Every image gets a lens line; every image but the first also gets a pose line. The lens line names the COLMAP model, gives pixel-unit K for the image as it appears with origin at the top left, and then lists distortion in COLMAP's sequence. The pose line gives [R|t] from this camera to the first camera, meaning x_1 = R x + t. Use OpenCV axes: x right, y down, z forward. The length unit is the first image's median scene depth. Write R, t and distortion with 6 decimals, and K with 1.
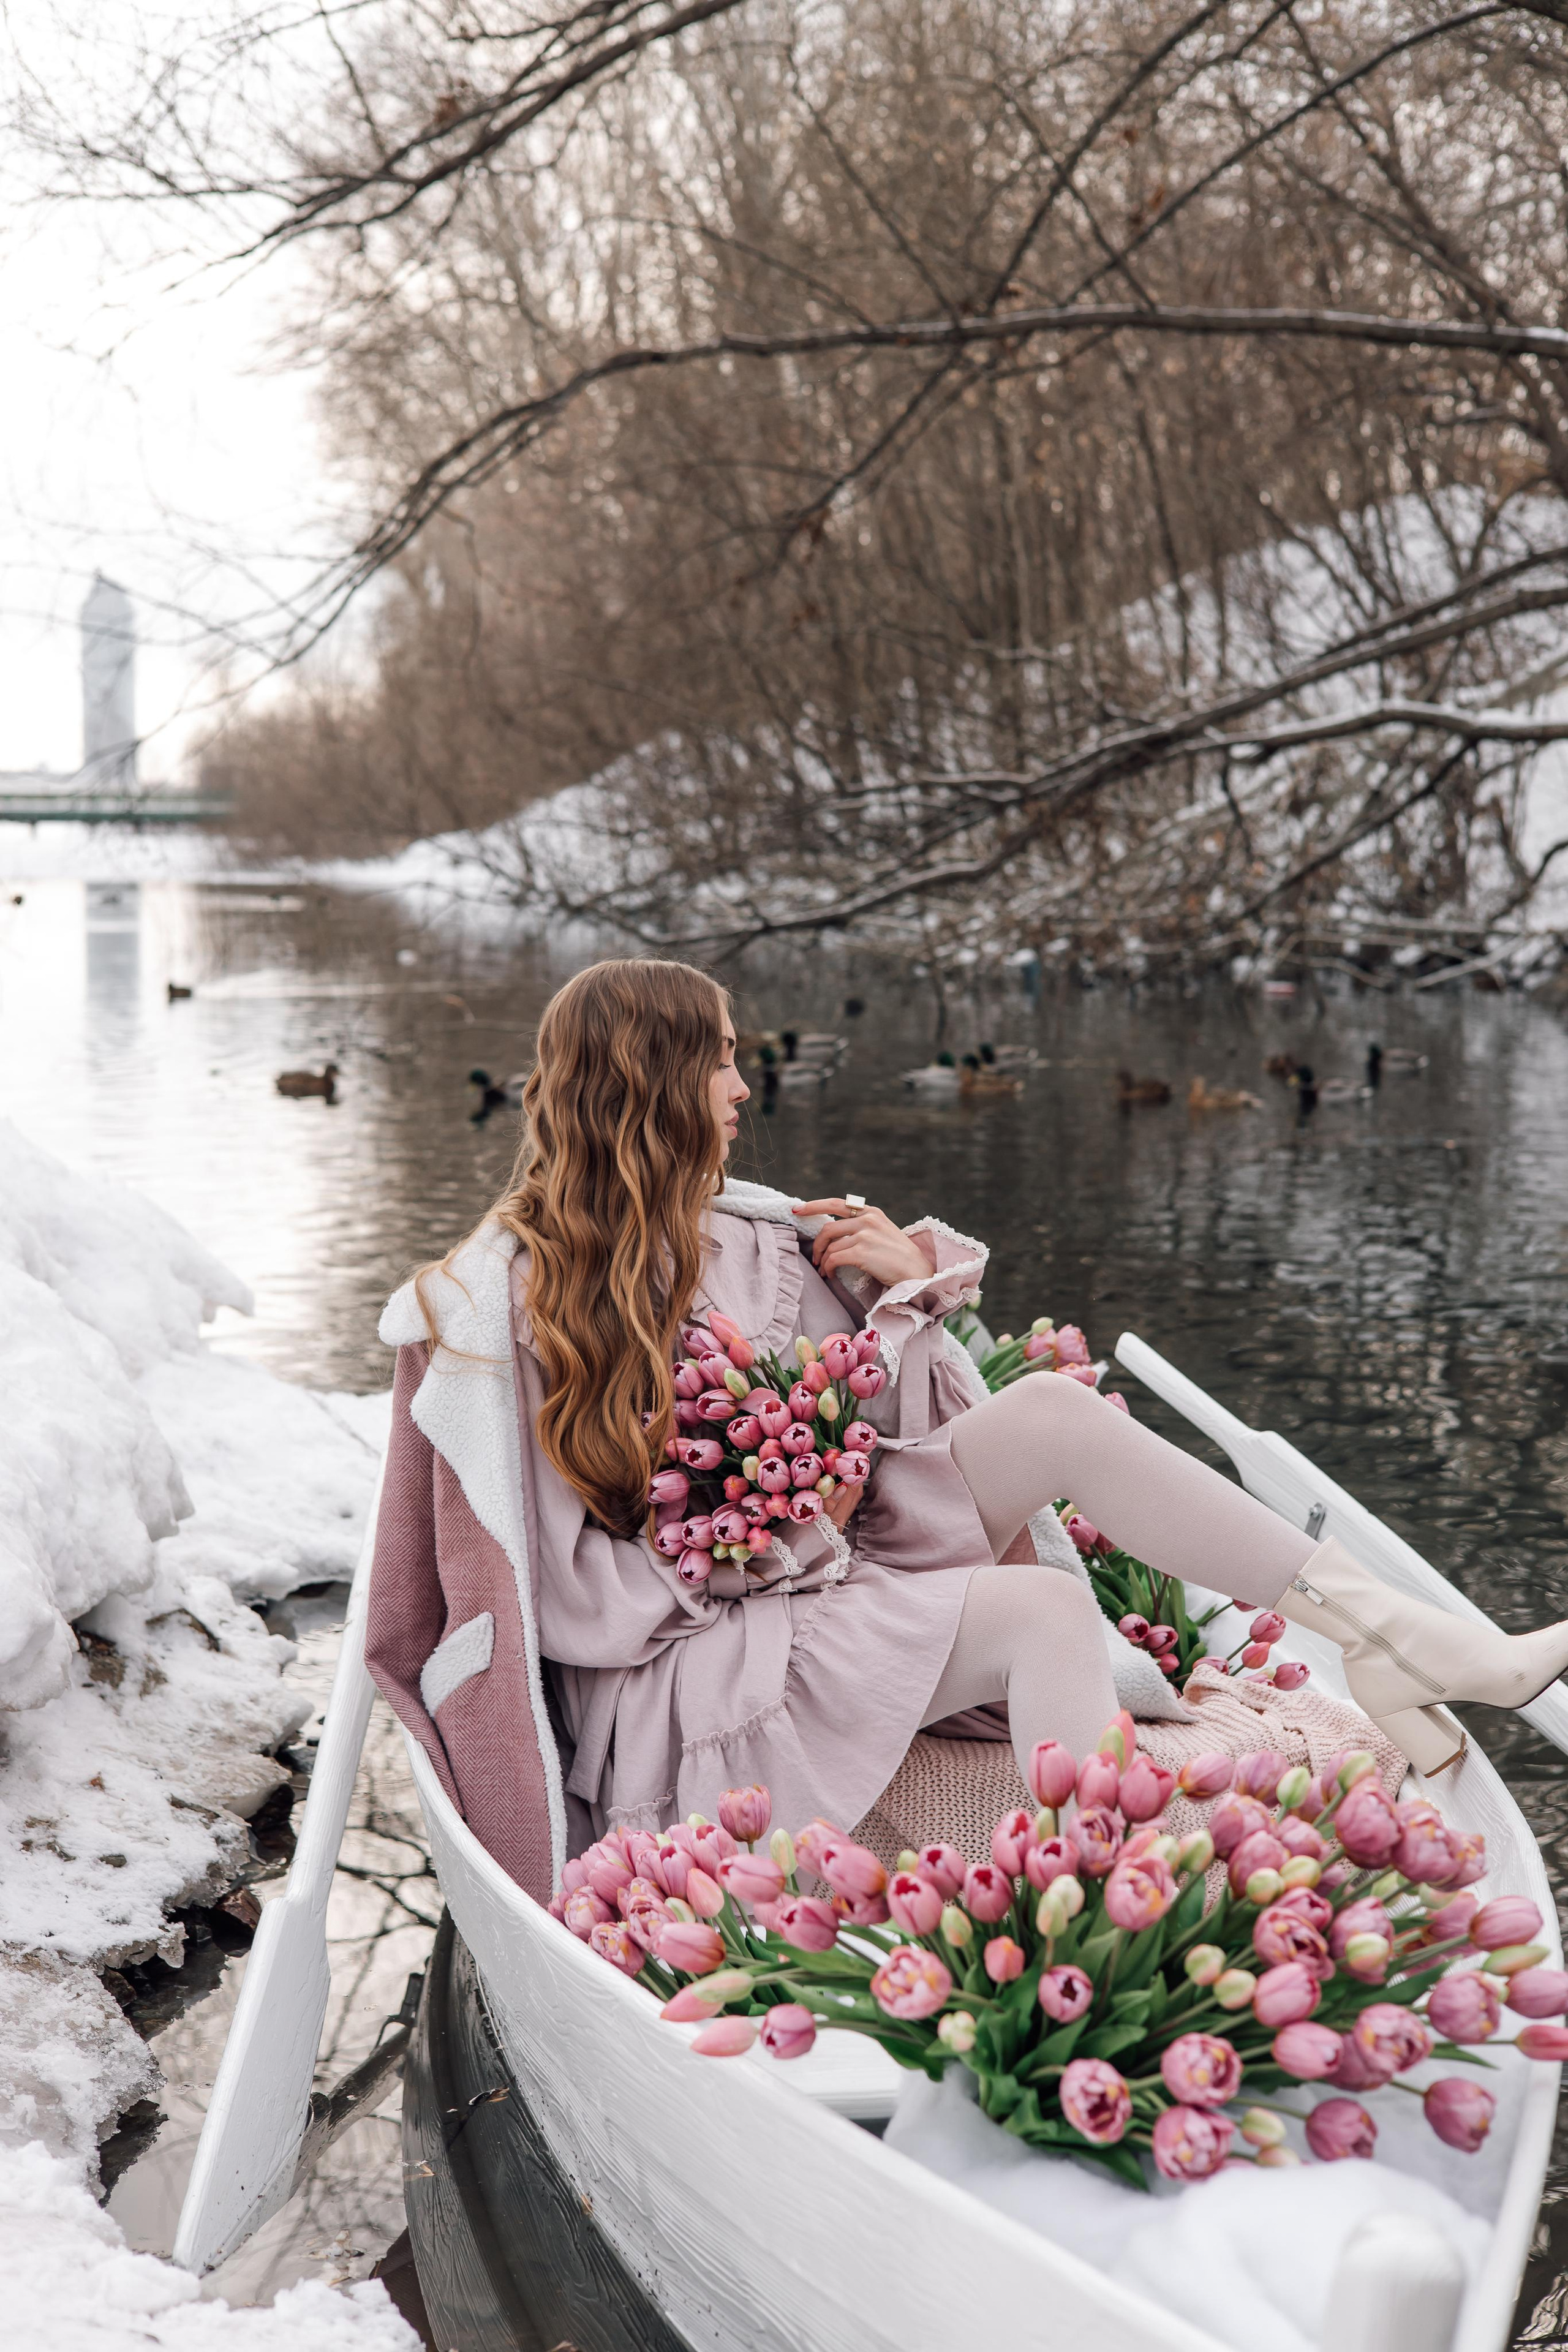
lens RADIAL K [[3224.9, 0, 784.0], [0, 3224.9, 1176.0], [0, 0, 1]] dist [0.016355, -0.055335]
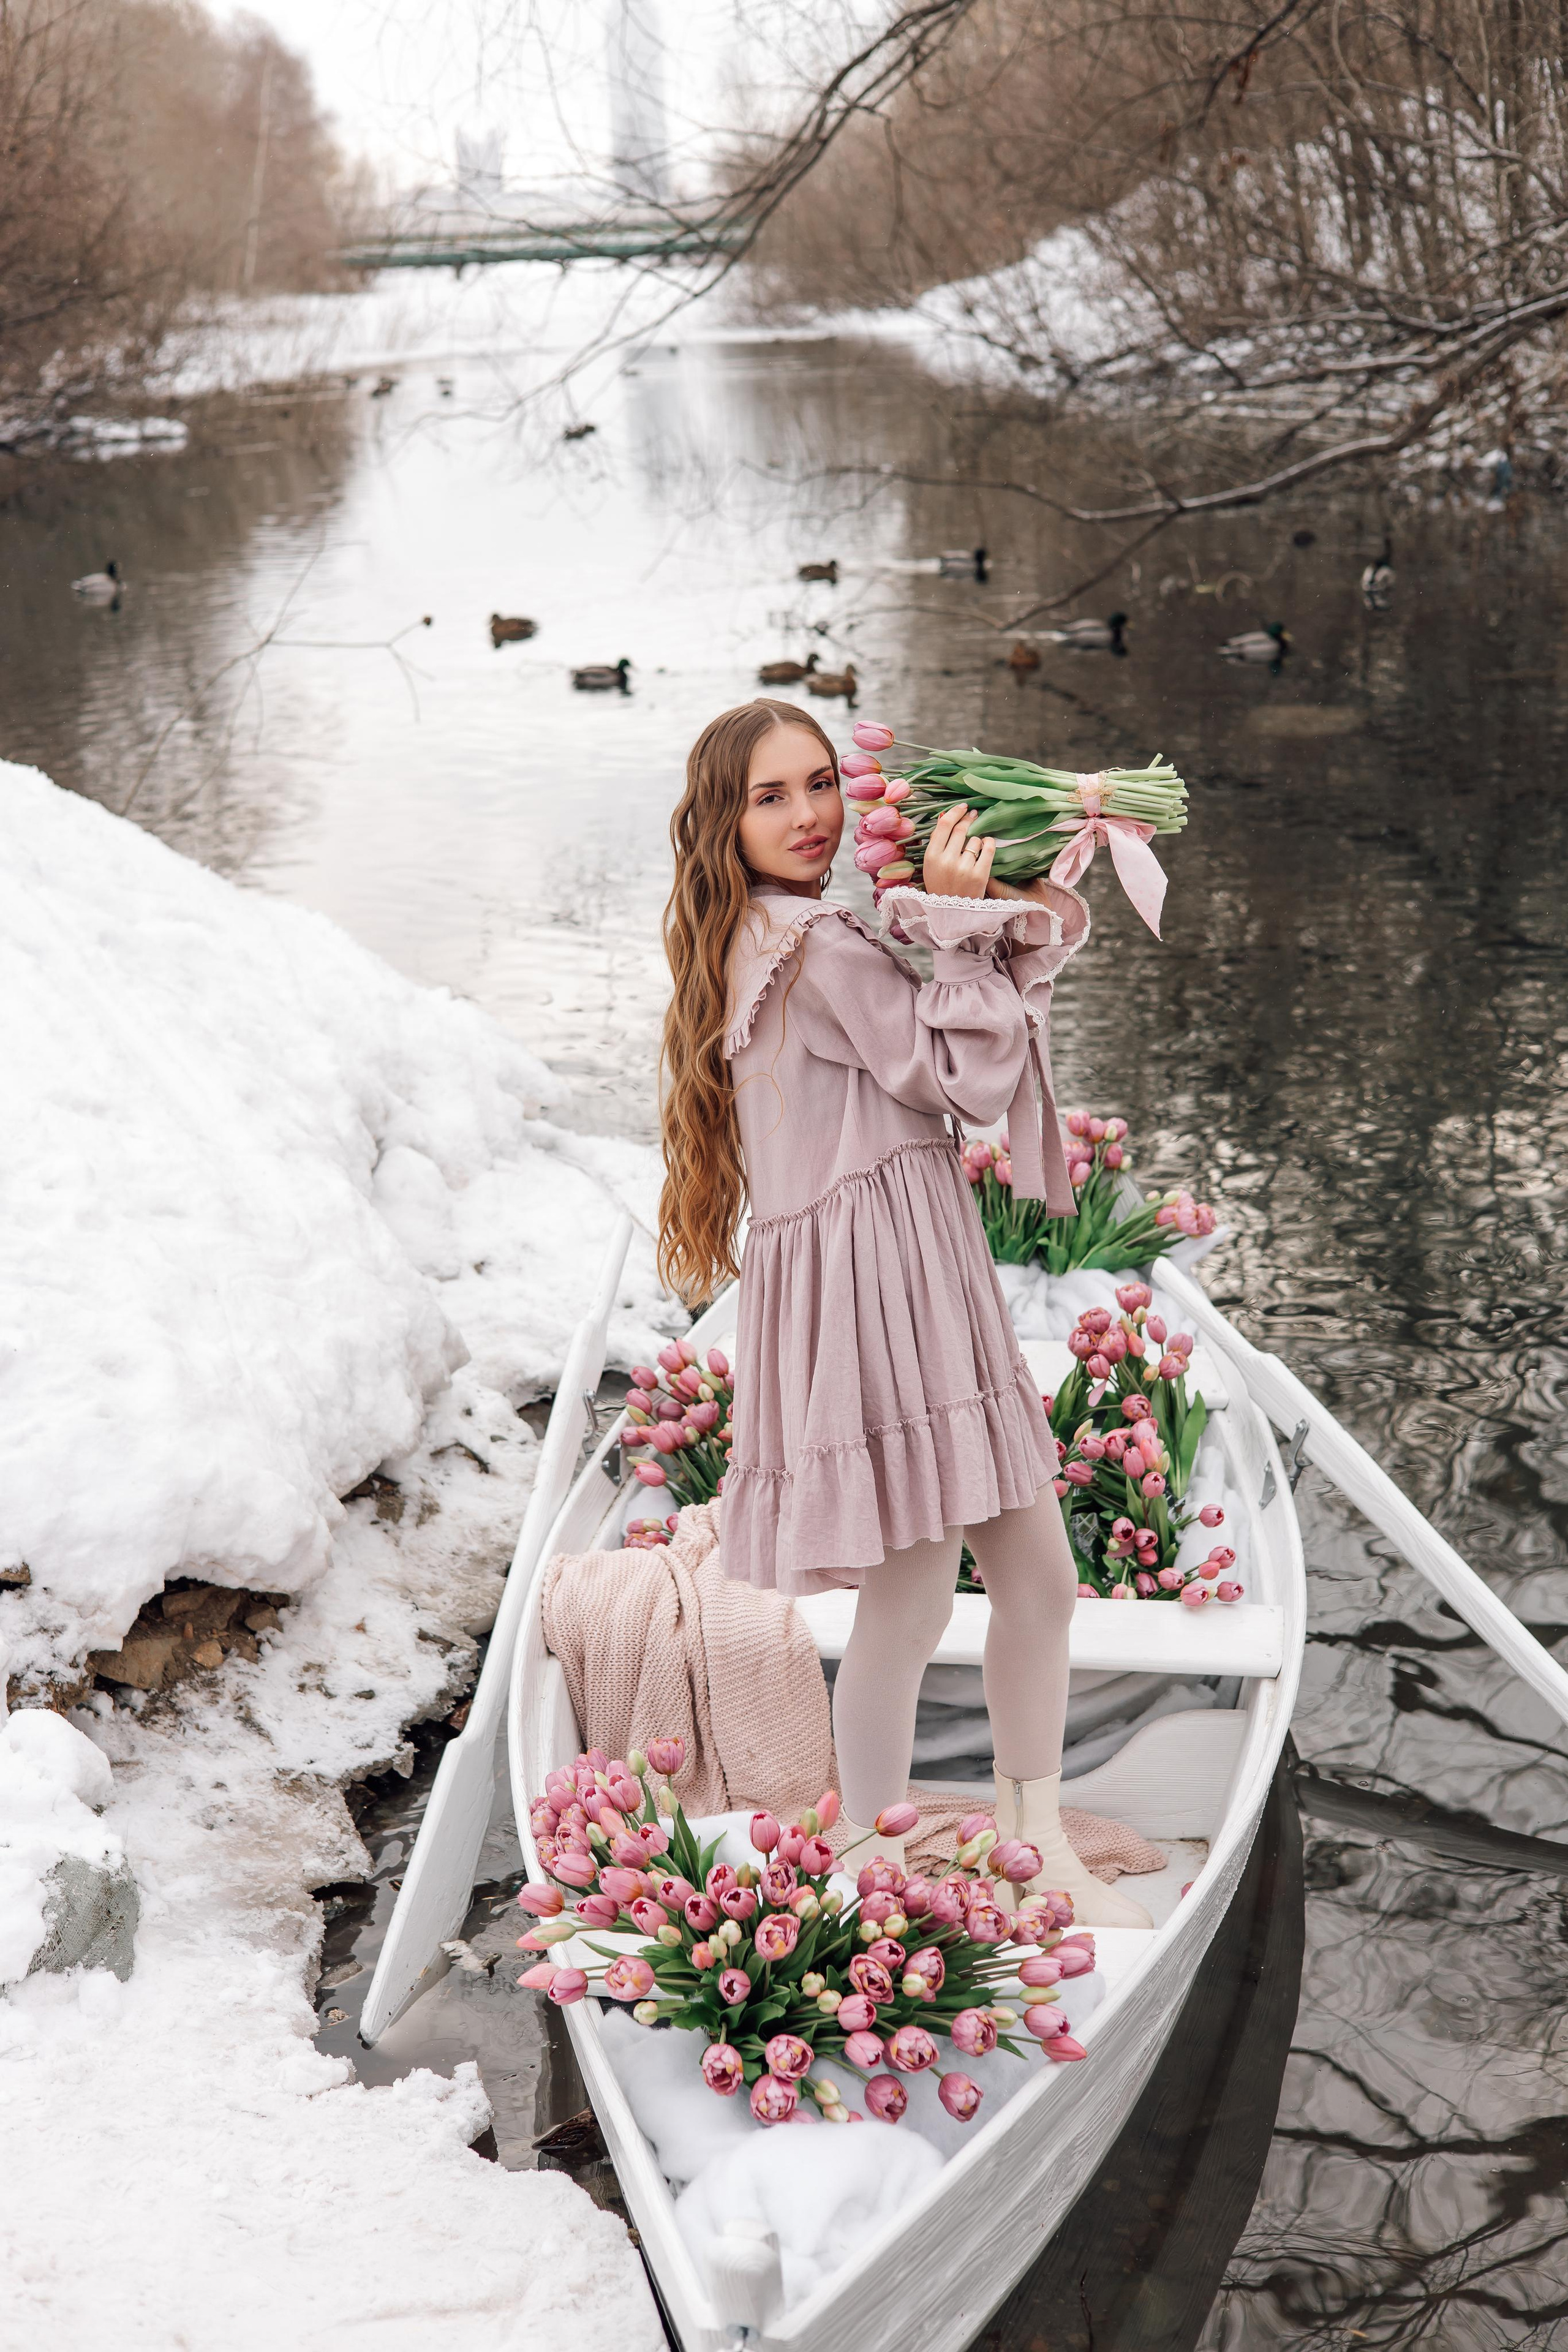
lens RADIAL K [[3231.8, 0, 776.1], [0, 3231.8, 1179.4], [0, 0, 1]] dist [-0.010759, 0.046702]
pose [[0.984961, -0.002825, -0.172755, 0.164573], [0.033767, 0.983733, 0.176435, -0.195087], [0.169447, -0.179615, 0.969034, -0.220061]]
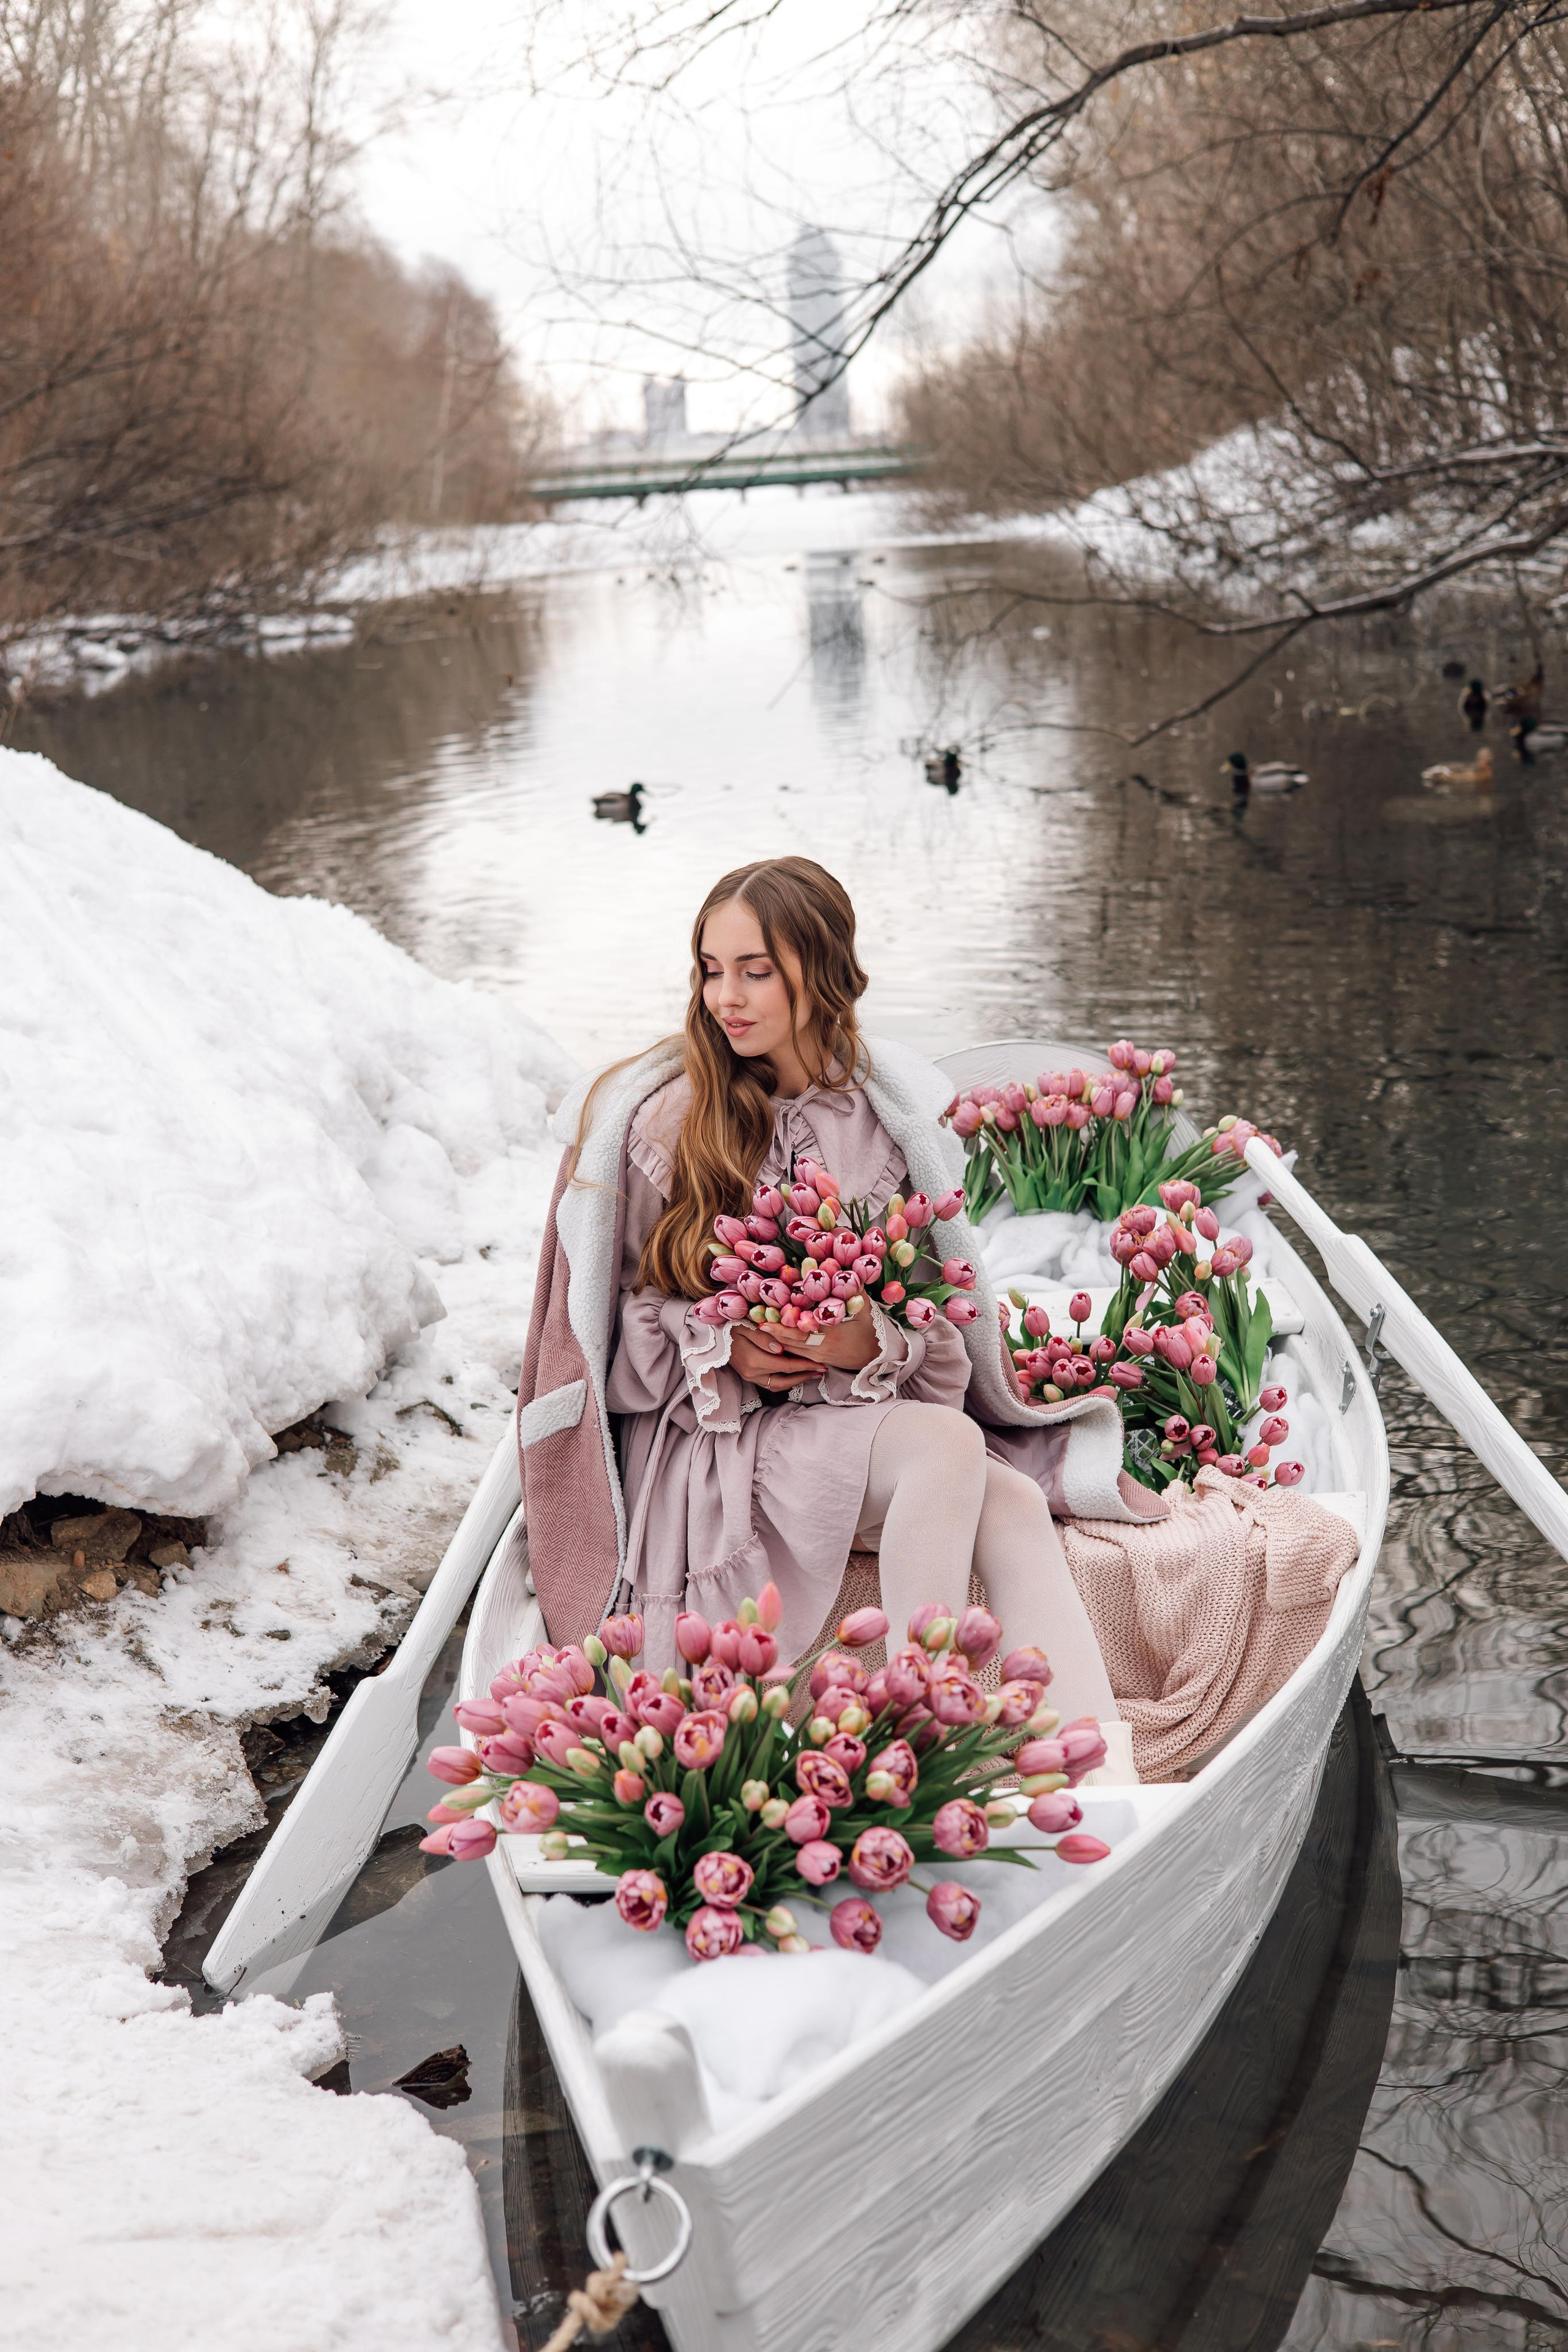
lens RADIAL K [[3224.9, 0, 784.0], [0, 3224.9, 1176.0], [0, 0, 1]] dist [0.016355, -0.055335]
pose [[0.973680, -0.024163, -0.226634, 0.209215], [0.049268, 0.993168, 0.105779, -0.065737], [0.222529, -0.114160, 0.968219, -0.102741]]
